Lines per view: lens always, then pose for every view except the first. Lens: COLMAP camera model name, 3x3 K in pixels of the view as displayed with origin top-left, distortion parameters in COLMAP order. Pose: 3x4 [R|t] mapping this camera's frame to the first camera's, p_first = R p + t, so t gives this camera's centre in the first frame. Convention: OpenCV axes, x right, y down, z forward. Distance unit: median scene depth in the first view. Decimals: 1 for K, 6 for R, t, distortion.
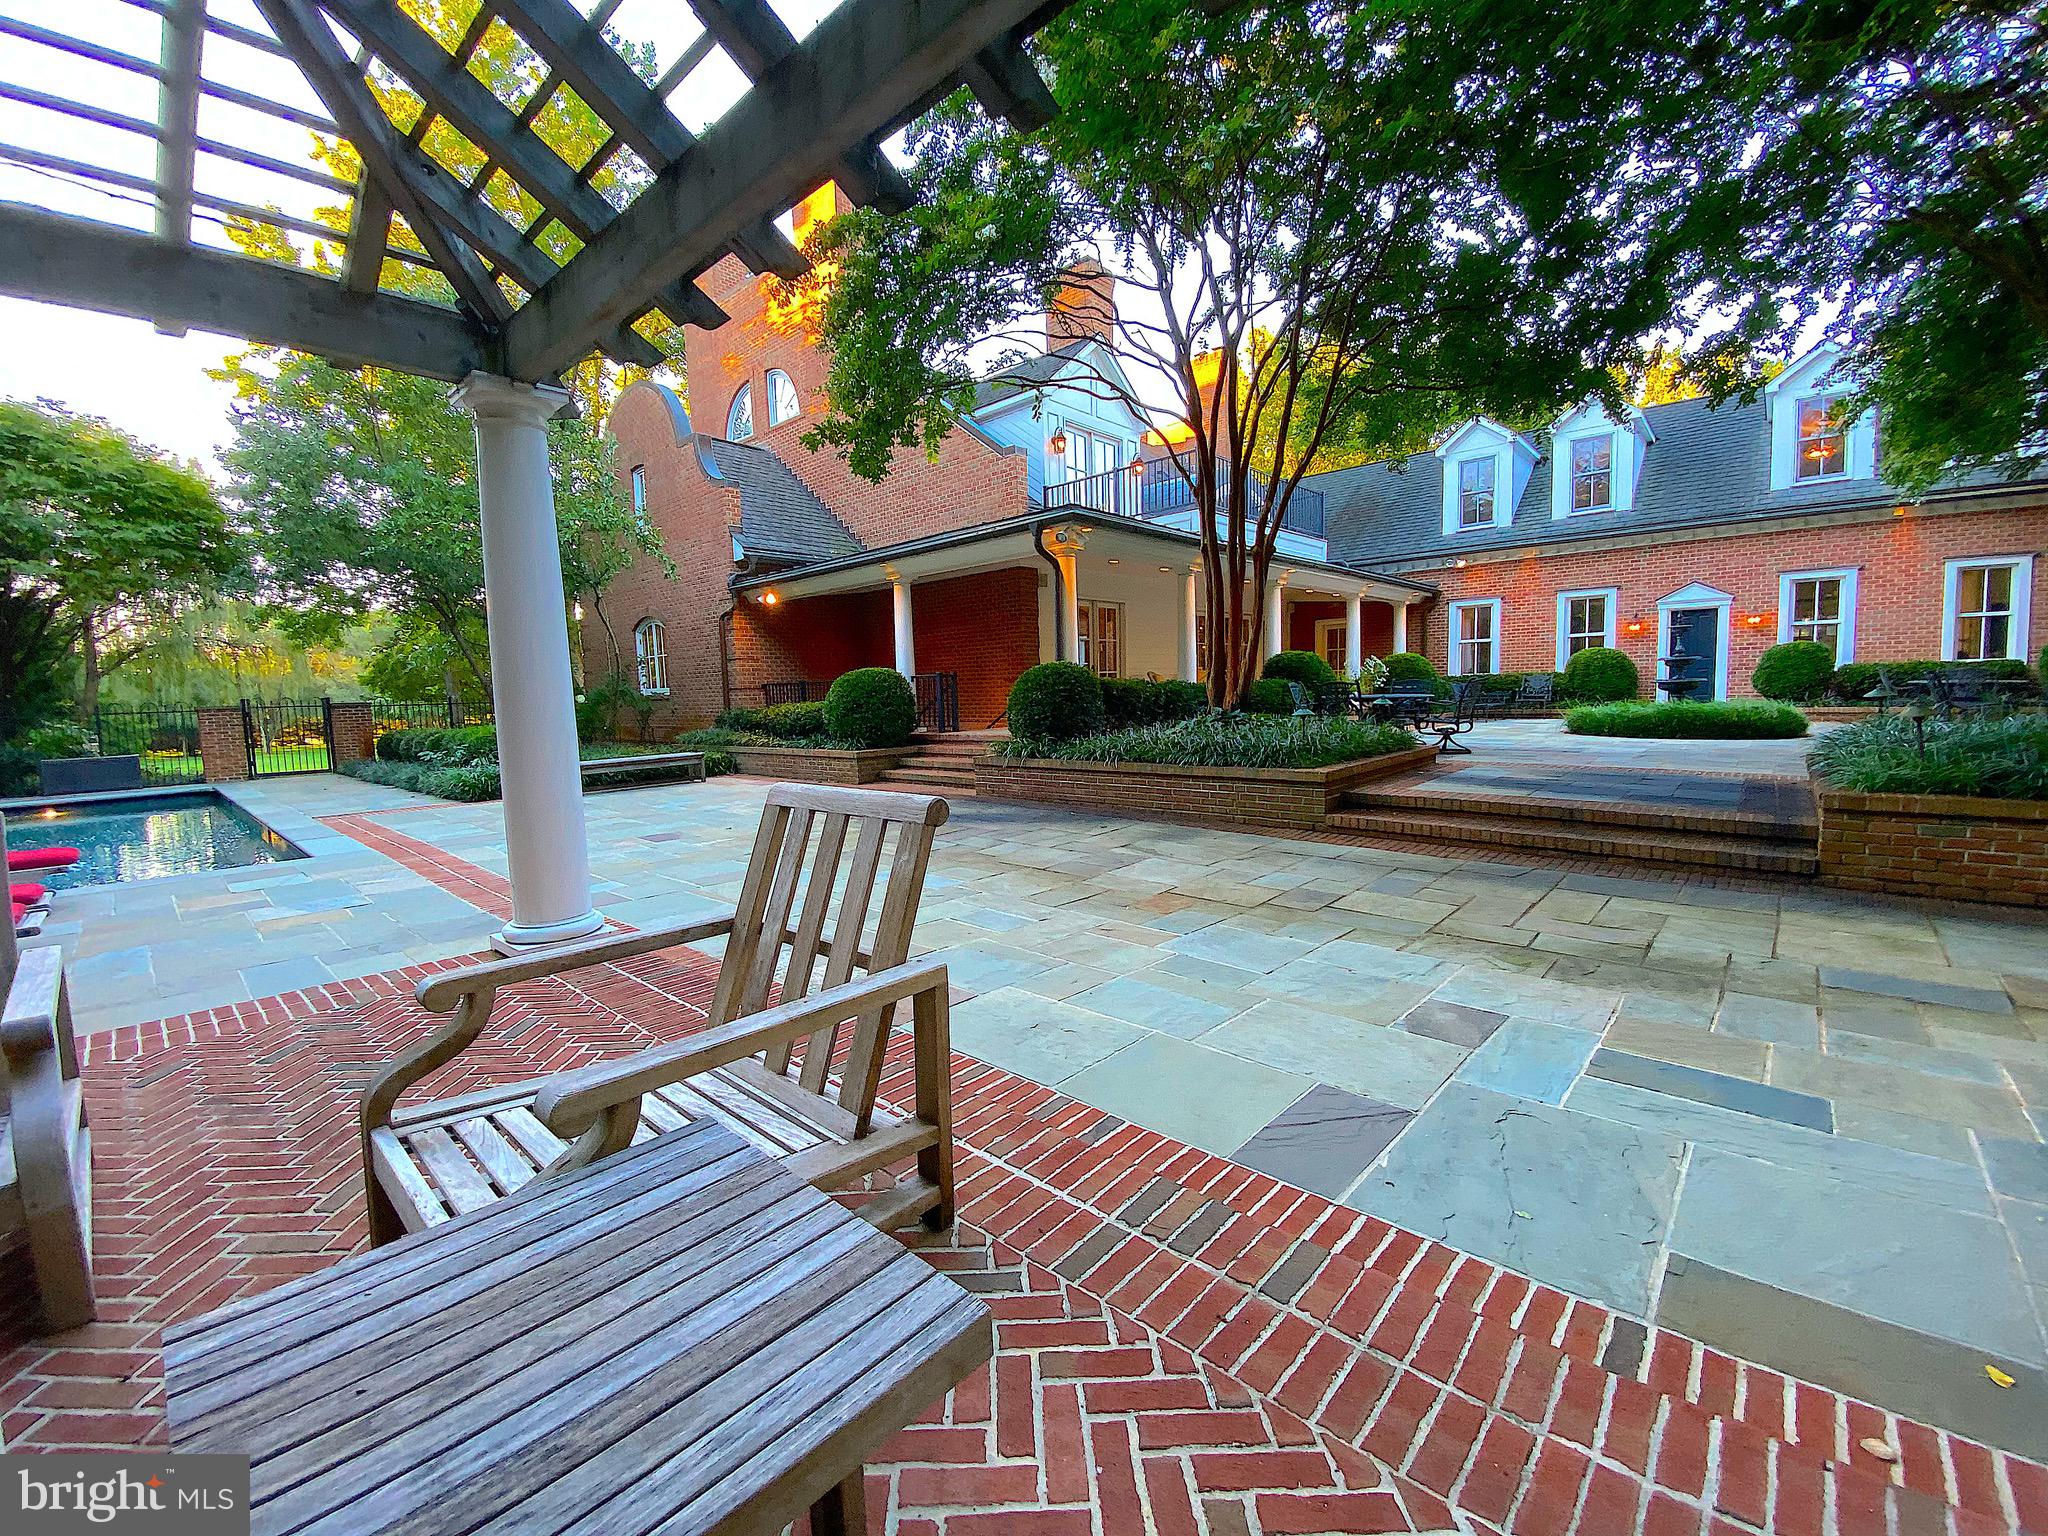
lens RADIAL K [[846.3, 0, 1009.0], [0, 846.3, 763.2], [0, 0, 1]] dist [-0.012521, -0.000959]
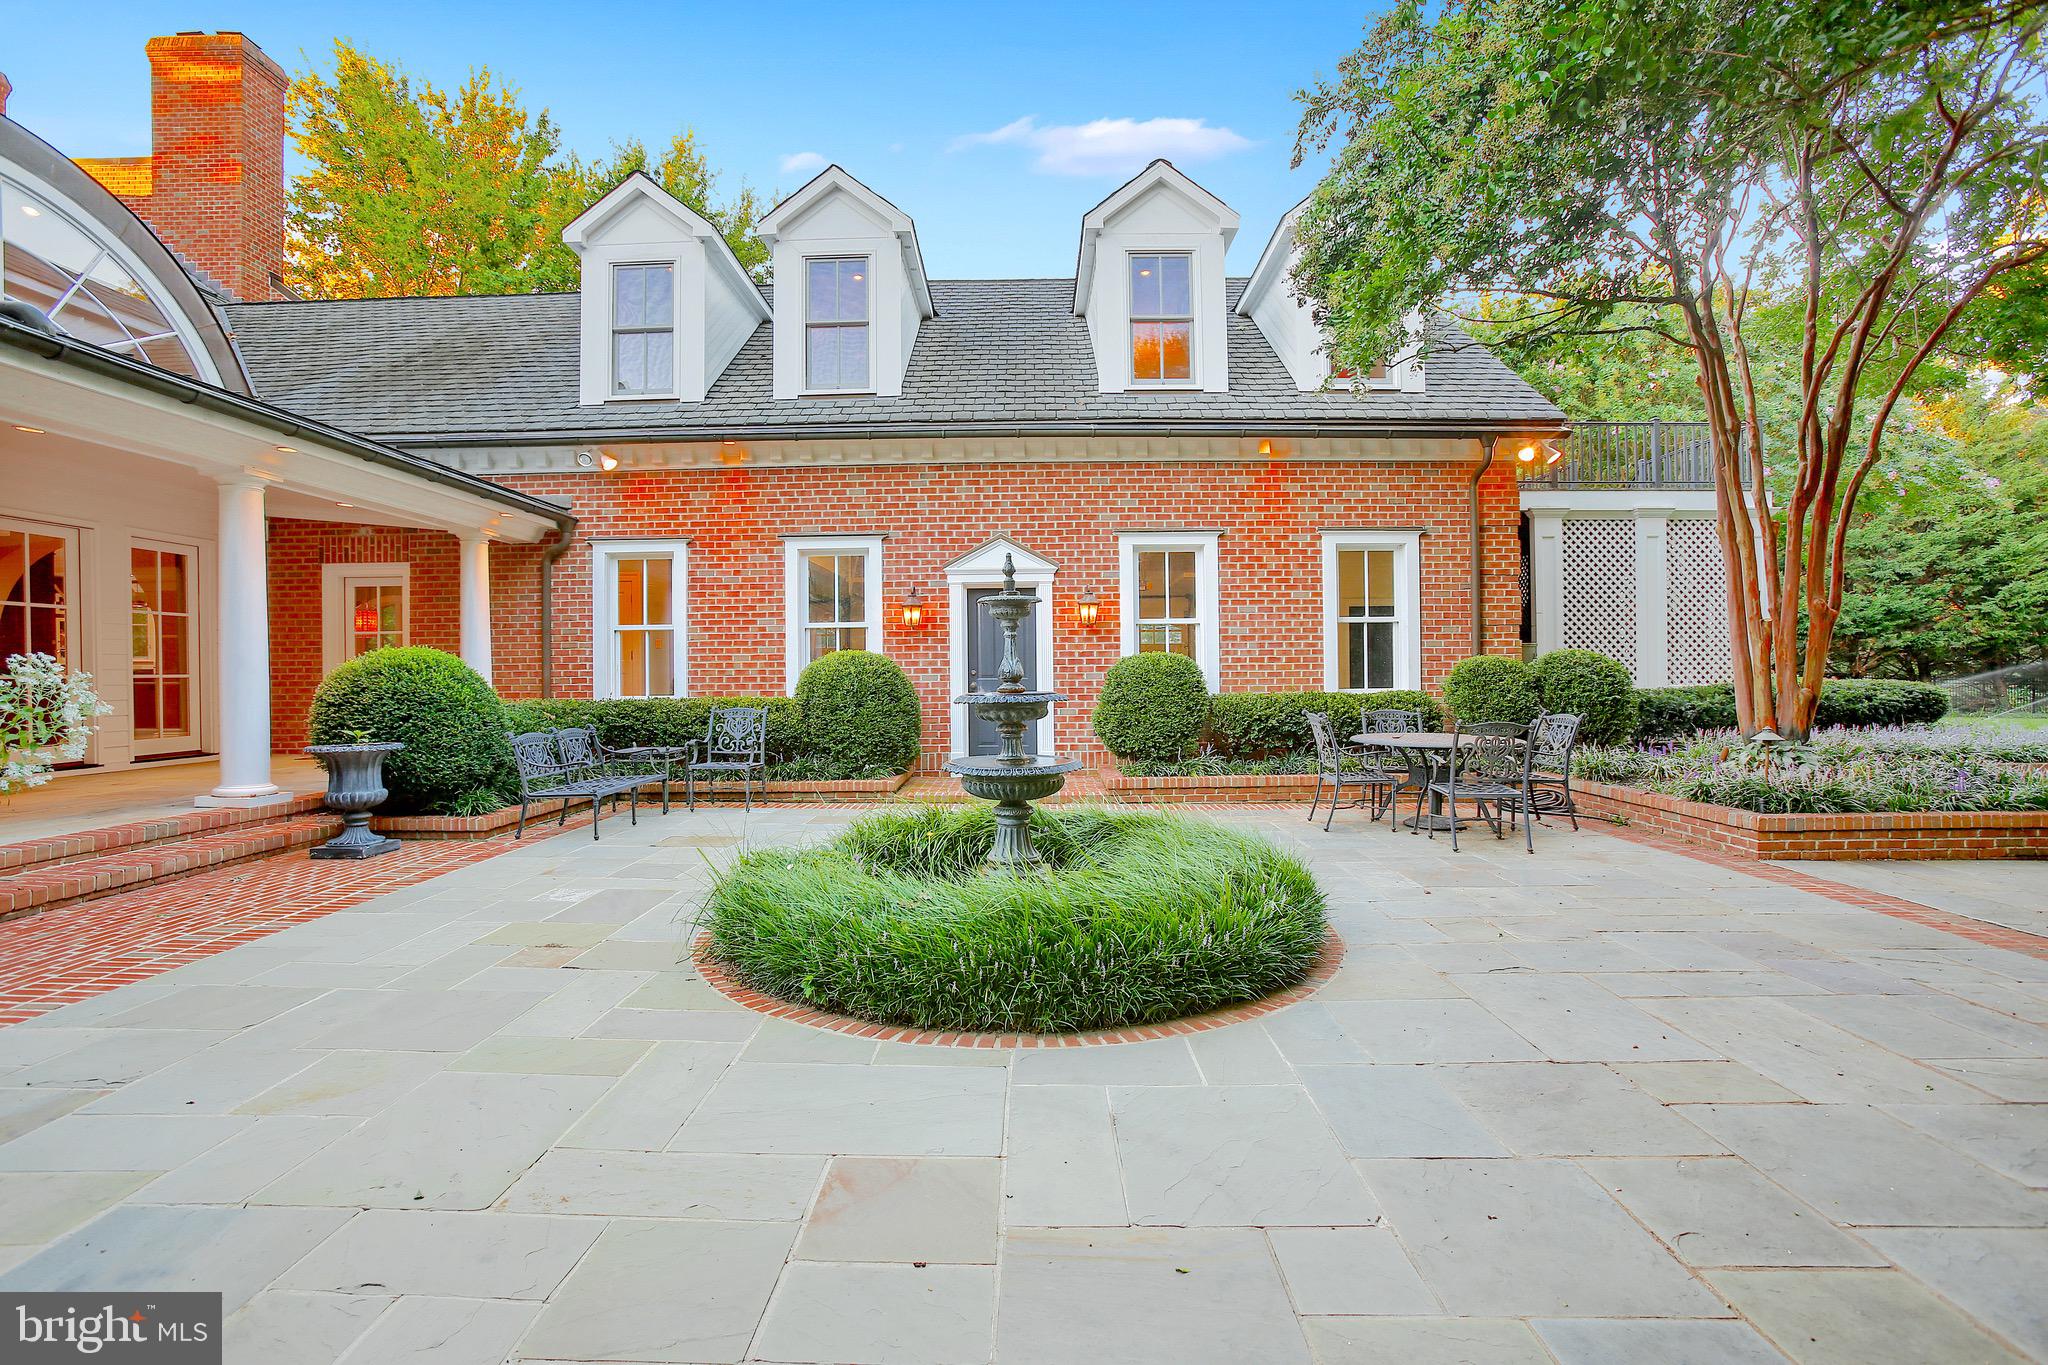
lens RADIAL K [[945.5, 0, 1020.8], [0, 945.5, 669.9], [0, 0, 1]] dist [-0.058336, 0.019792]
pose [[0.734727, 0.022141, 0.678001, 0.395545], [0.046383, 0.995488, -0.082774, -0.075835], [-0.676775, 0.092264, 0.730385, 0.526977]]
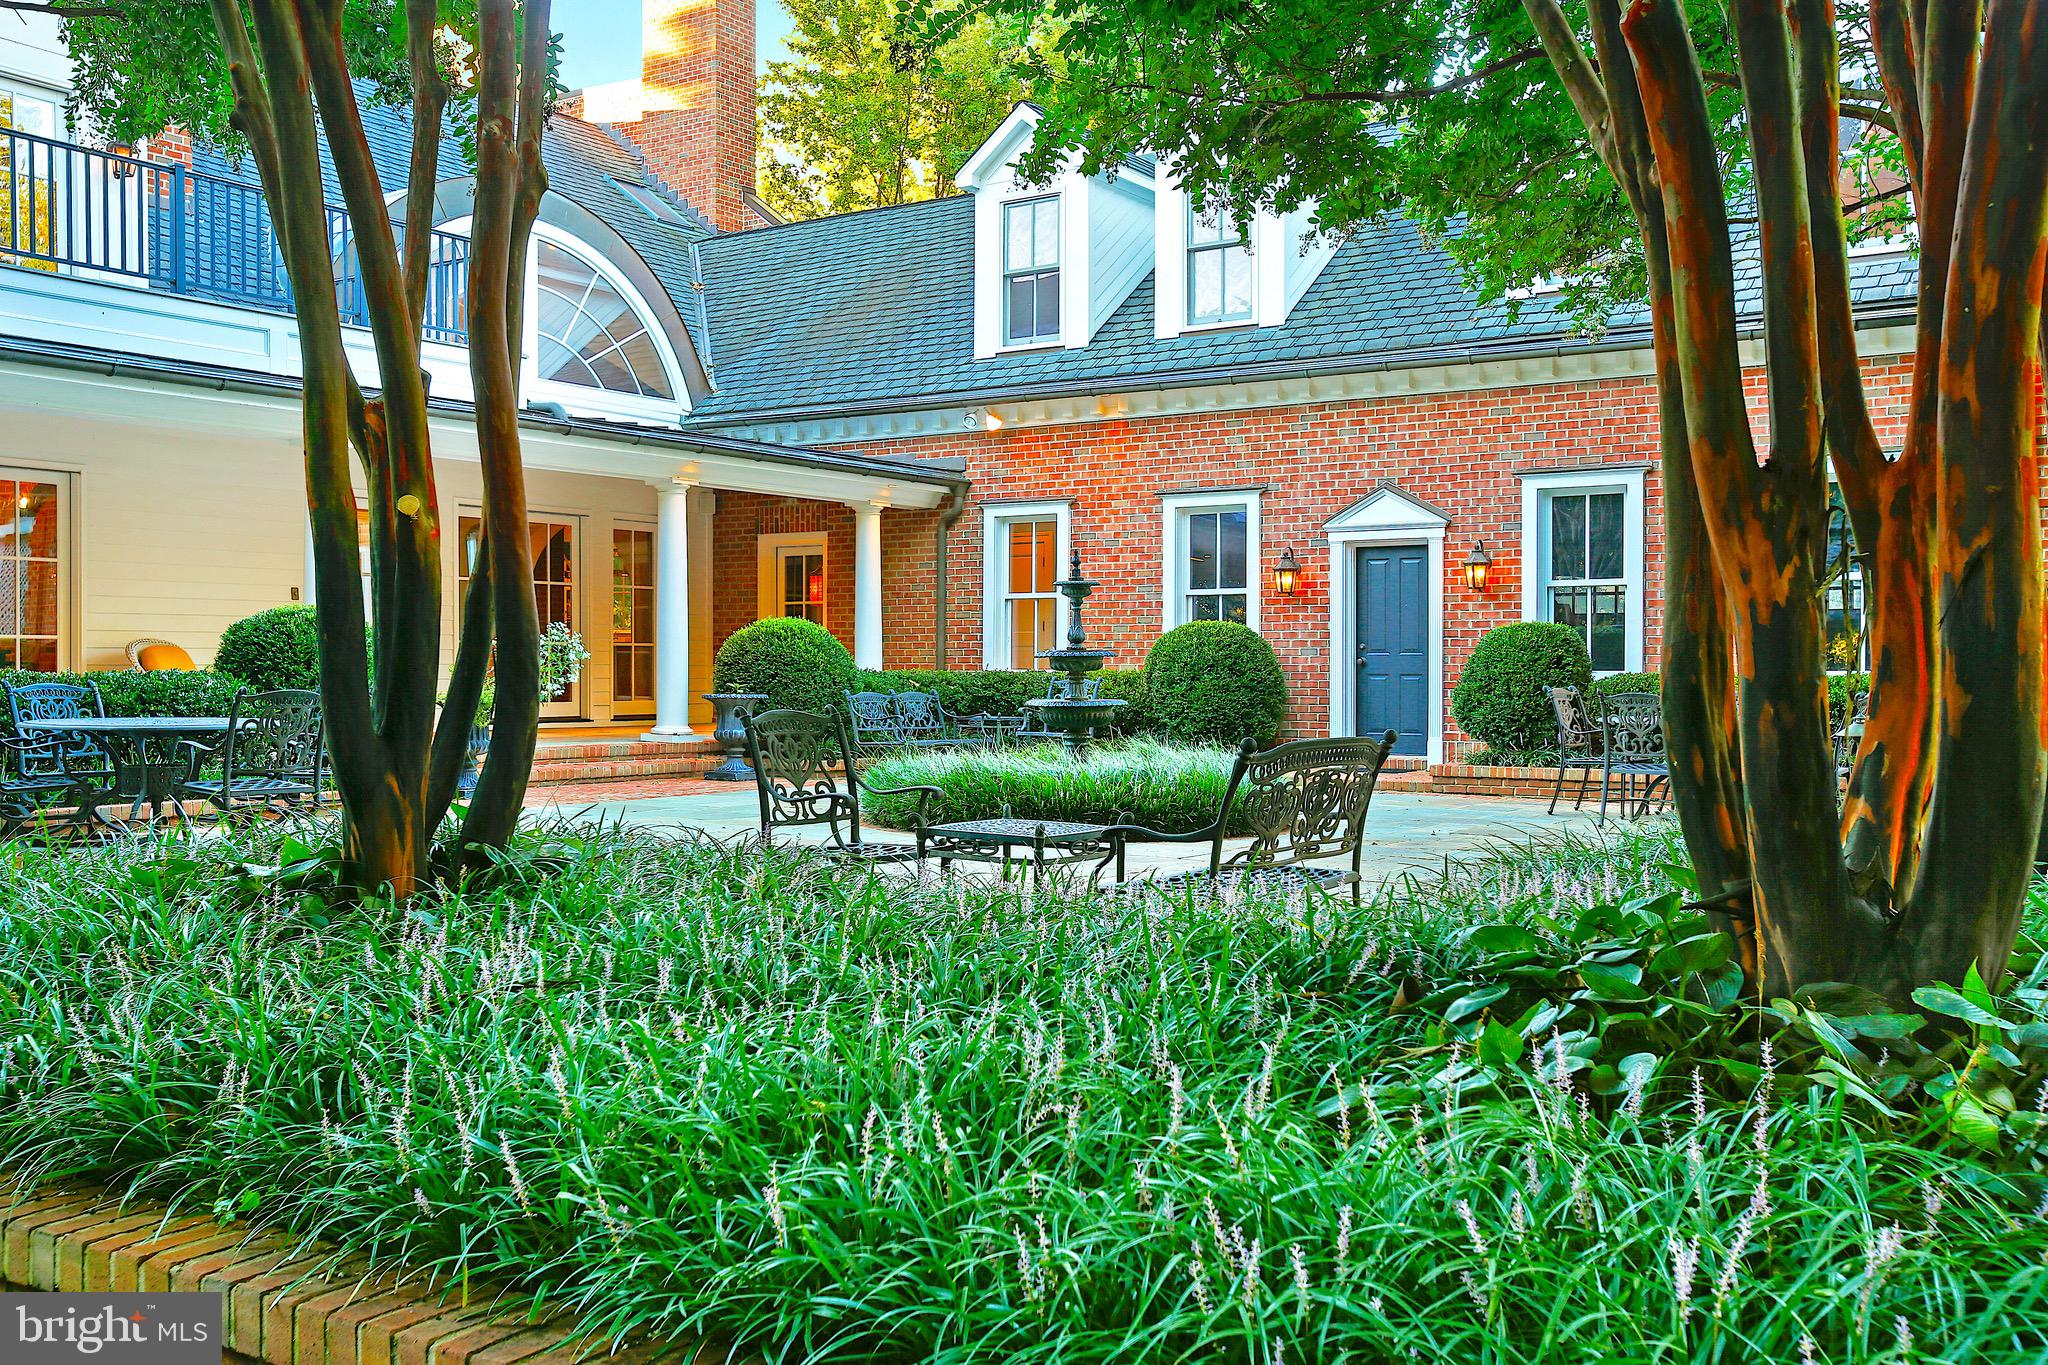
lens RADIAL K [[1953.1, 0, 1016.4], [0, 1953.1, 682.1], [0, 0, 1]] dist [-0.039697, 0.000000]
pose [[0.985591, 0.029423, 0.166565, 0.424275], [-0.015708, 0.996420, -0.083067, -0.016367], [-0.168413, 0.079253, 0.982525, -0.008516]]
